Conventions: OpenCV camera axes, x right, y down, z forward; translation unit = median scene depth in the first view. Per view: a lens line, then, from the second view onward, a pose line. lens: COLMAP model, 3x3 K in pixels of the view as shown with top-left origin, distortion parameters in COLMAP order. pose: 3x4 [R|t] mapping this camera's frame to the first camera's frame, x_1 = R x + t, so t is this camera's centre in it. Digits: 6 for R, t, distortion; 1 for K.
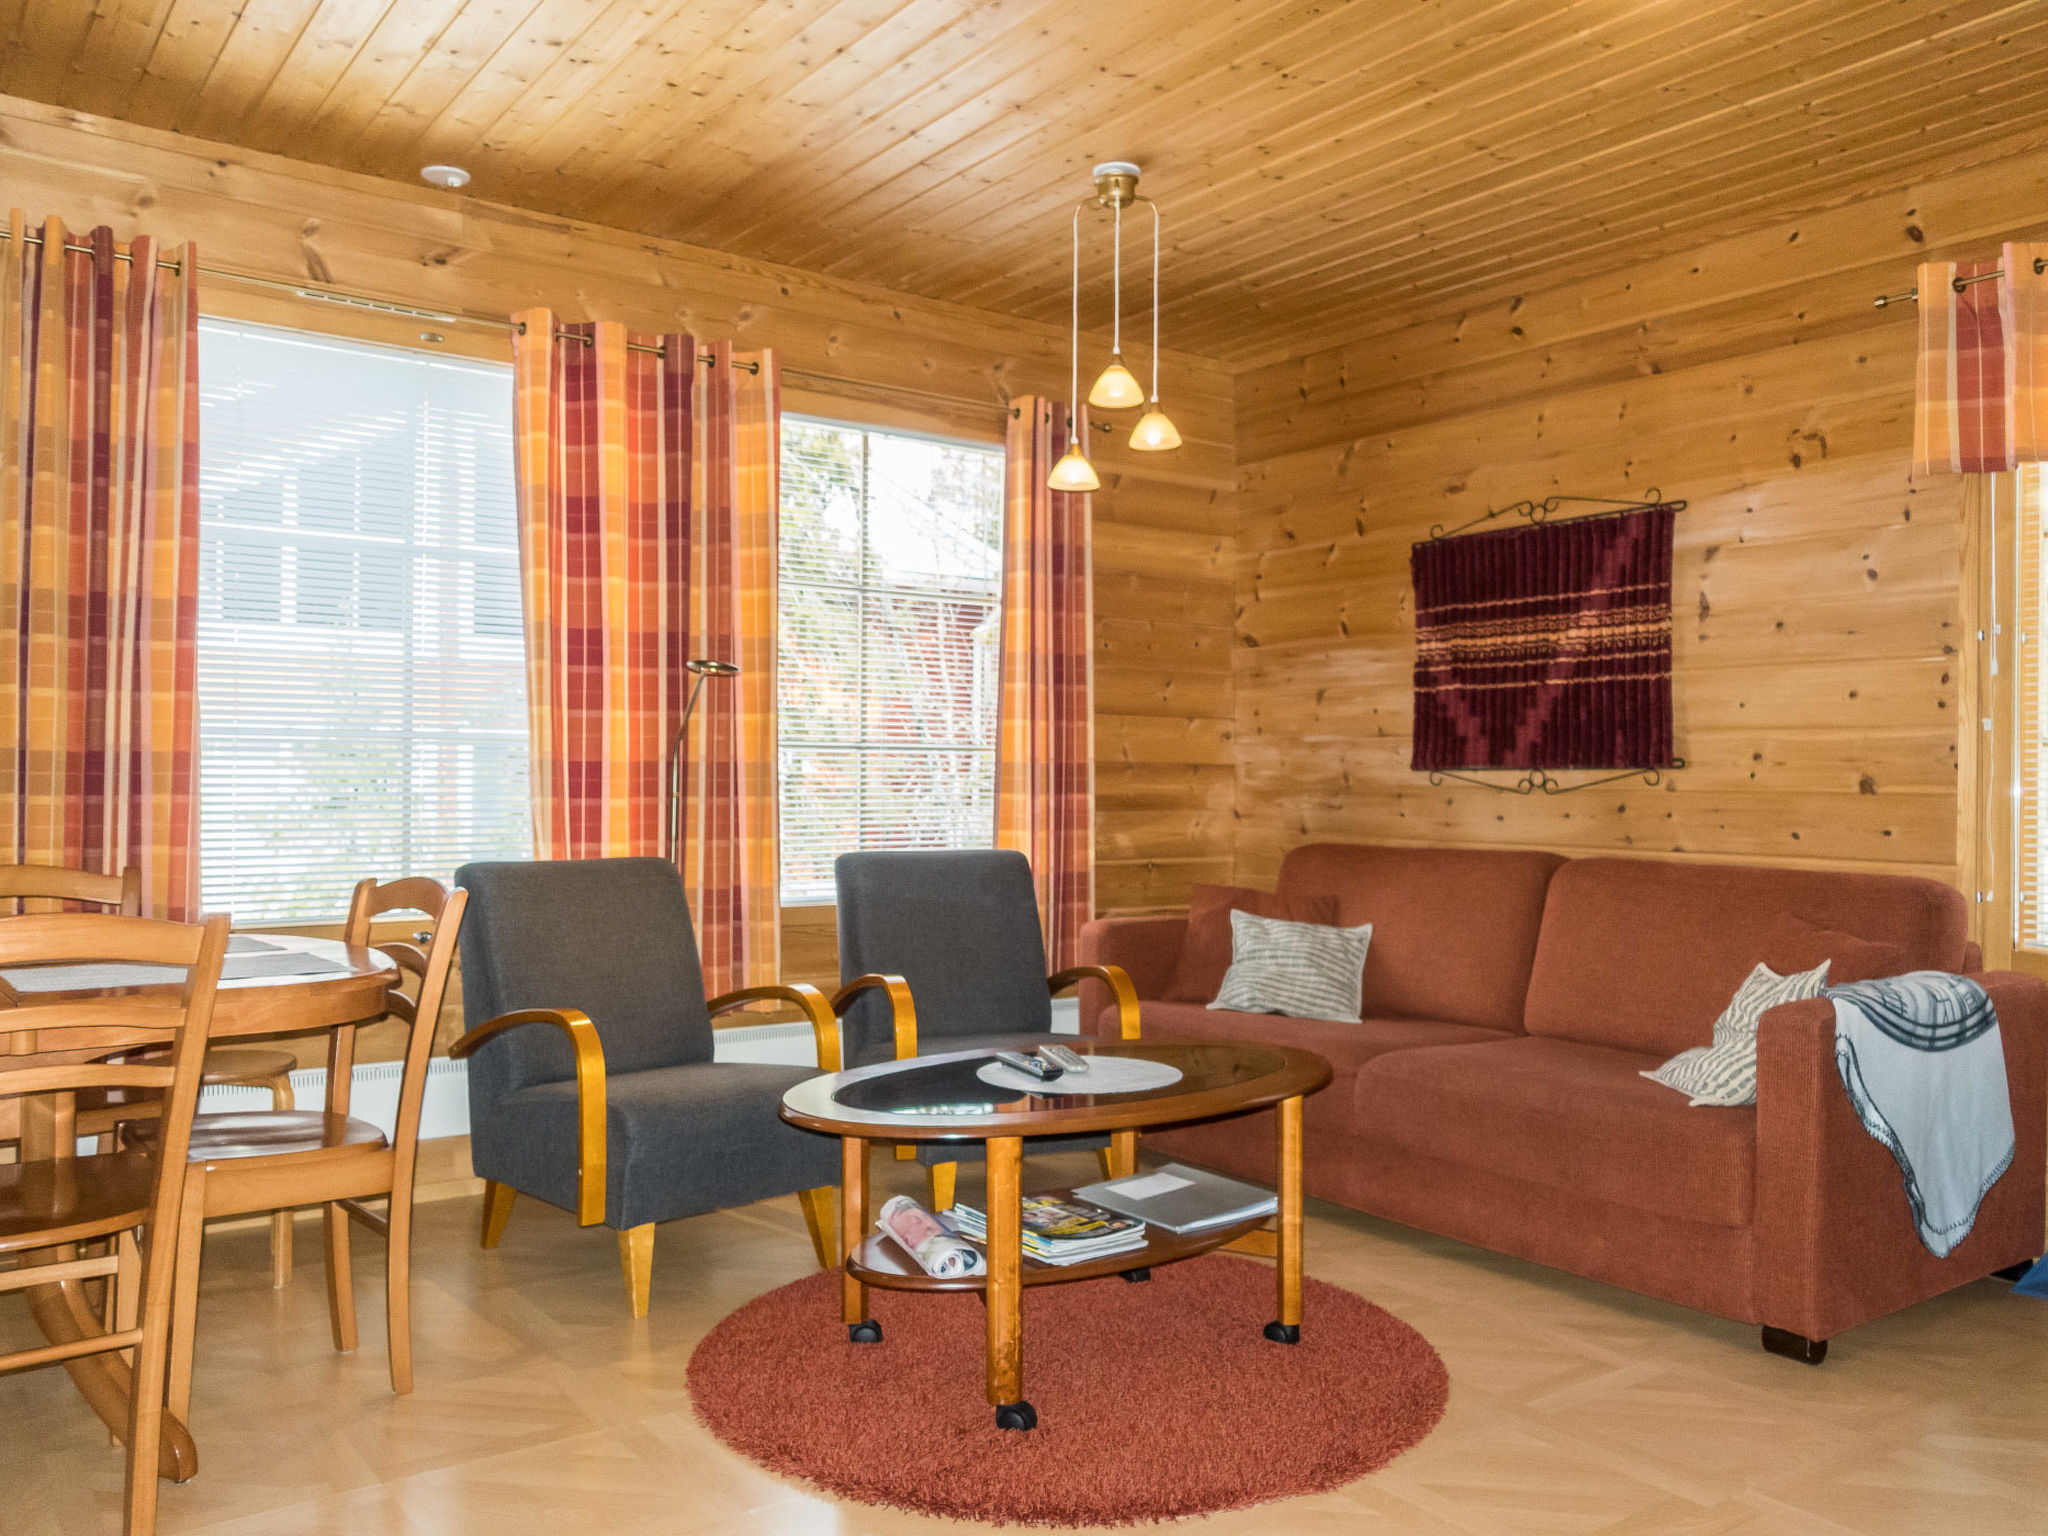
lens RADIAL K [[1595.8, 0, 1029.6], [0, 1595.8, 762.2], [0, 0, 1]] dist [0.000804, 0.000619]
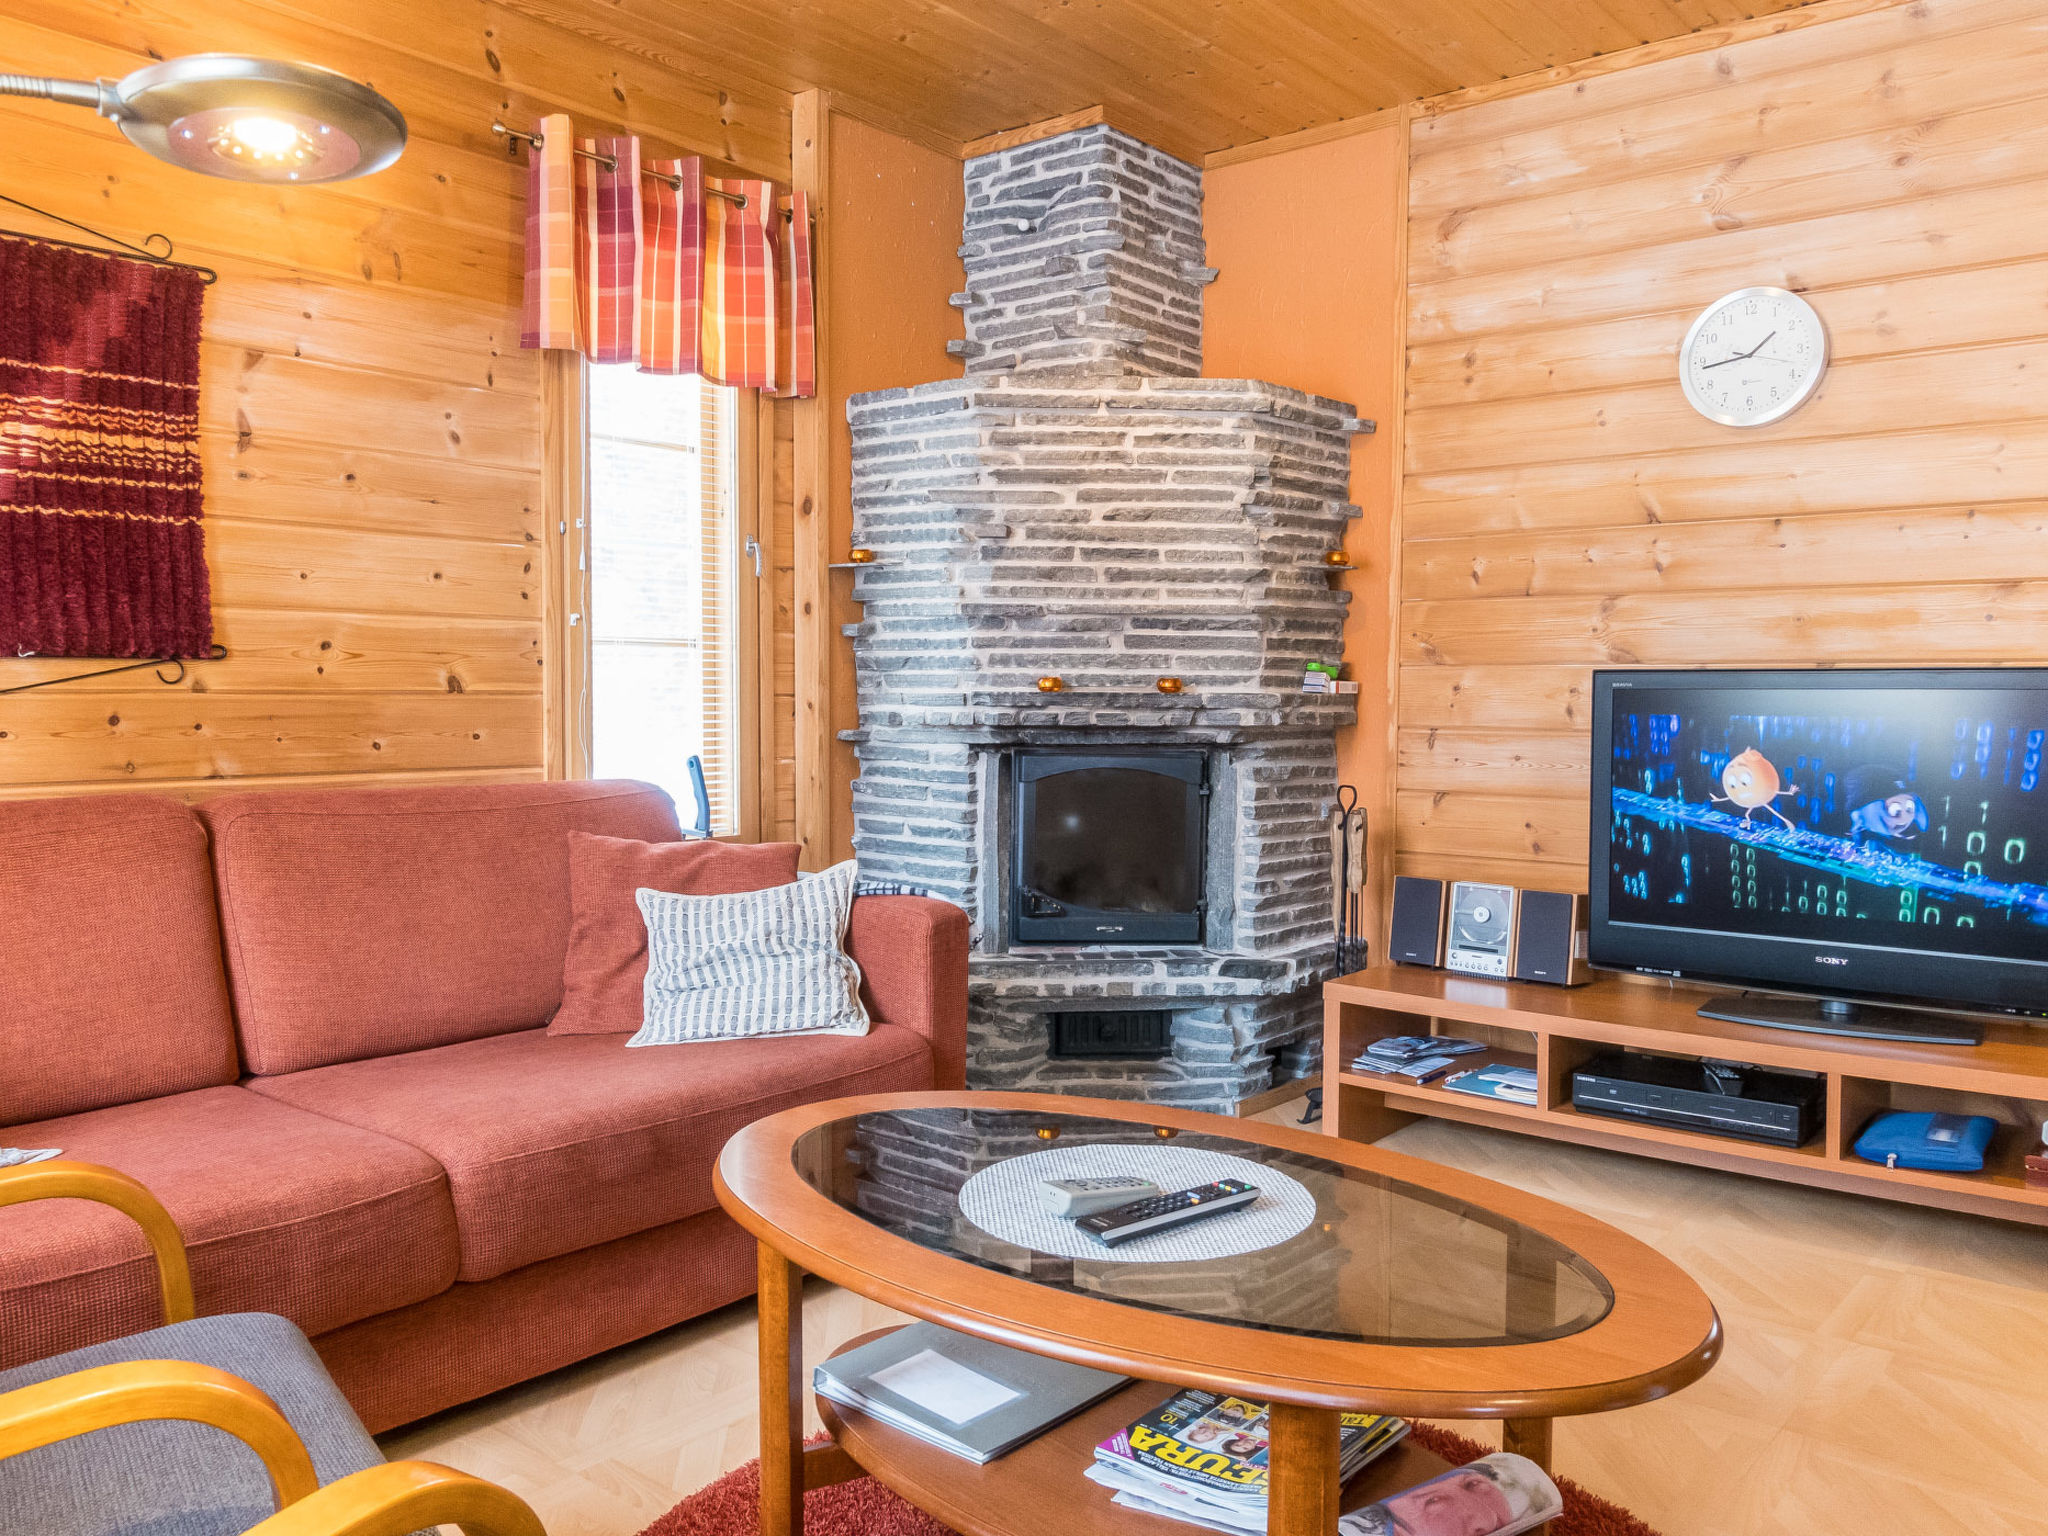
lens RADIAL K [[1595.8, 0, 1033.2], [0, 1595.8, 764.3], [0, 0, 1]] dist [0.000804, 0.000619]
pose [[-0.247727, -0.057517, 0.967121, -0.374834], [-0.020254, 0.998325, 0.054185, 0.004921], [-0.968618, -0.006165, -0.248477, 0.865940]]
